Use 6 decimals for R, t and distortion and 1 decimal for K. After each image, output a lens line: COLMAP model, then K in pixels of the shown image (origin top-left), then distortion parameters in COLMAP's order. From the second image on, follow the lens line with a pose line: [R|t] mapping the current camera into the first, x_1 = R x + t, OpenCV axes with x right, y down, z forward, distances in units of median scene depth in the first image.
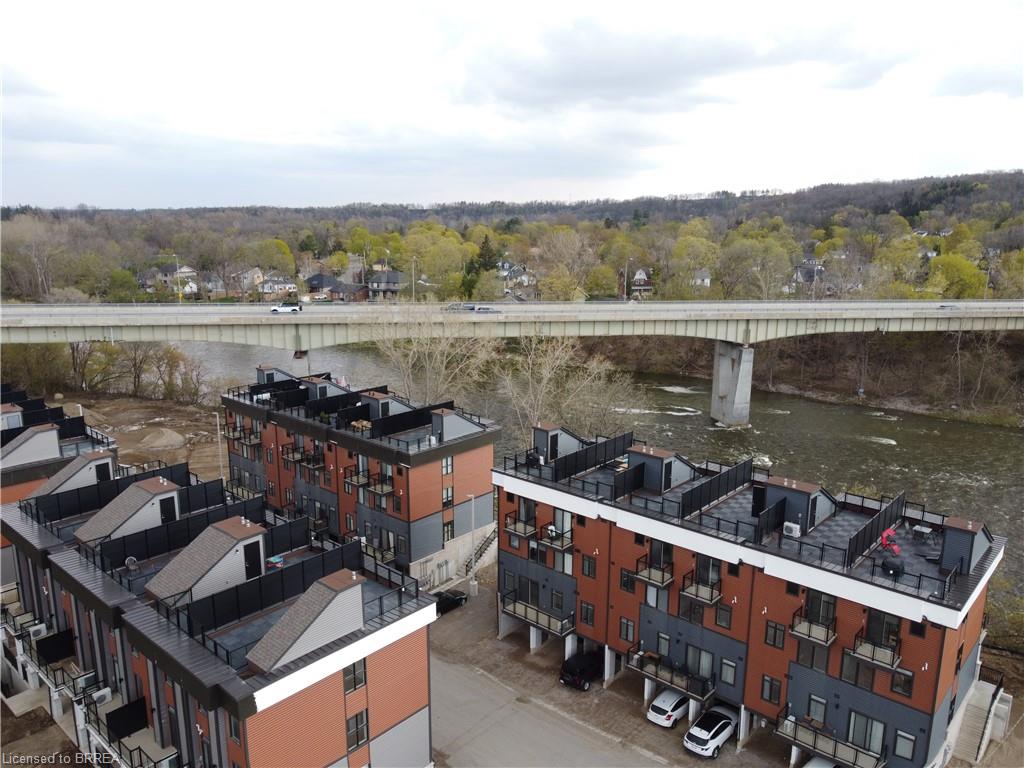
lens RADIAL K [[780.5, 0, 512.0], [0, 780.5, 384.0], [0, 0, 1]] dist [-0.002471, -0.000598]
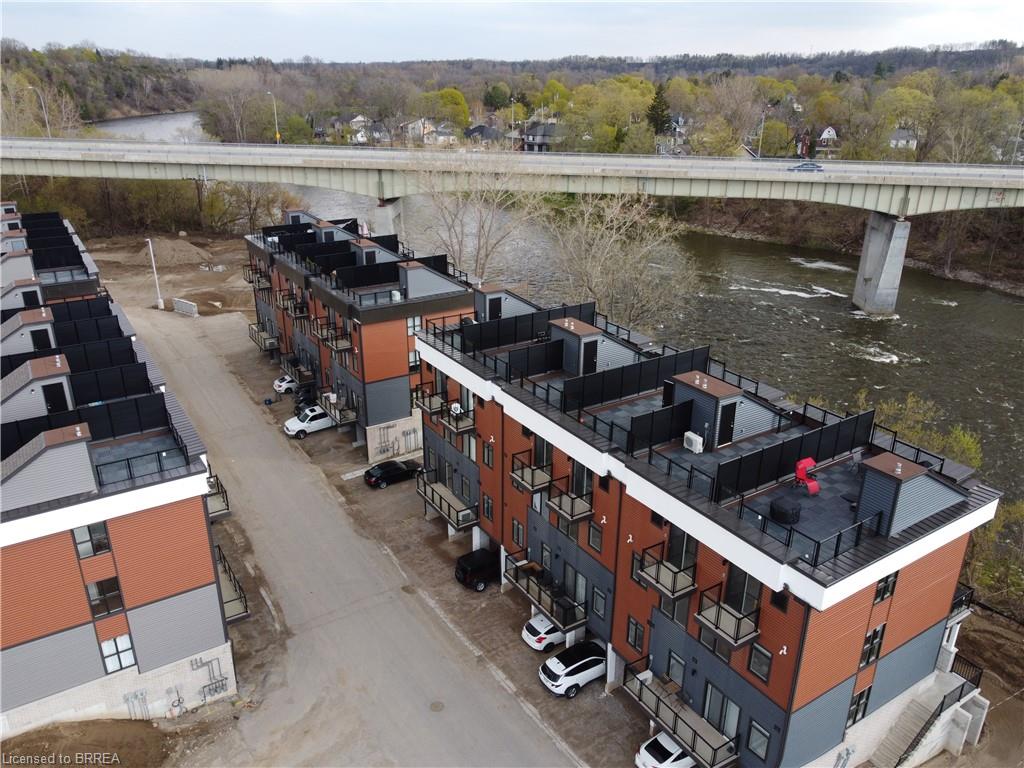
lens RADIAL K [[780.5, 0, 512.0], [0, 780.5, 384.0], [0, 0, 1]] dist [-0.002471, -0.000598]
pose [[0.962798, 0.103952, -0.249426, 0.218000], [-0.060564, 0.982575, 0.175724, 0.005102], [0.263347, -0.154081, 0.952317, 0.141466]]
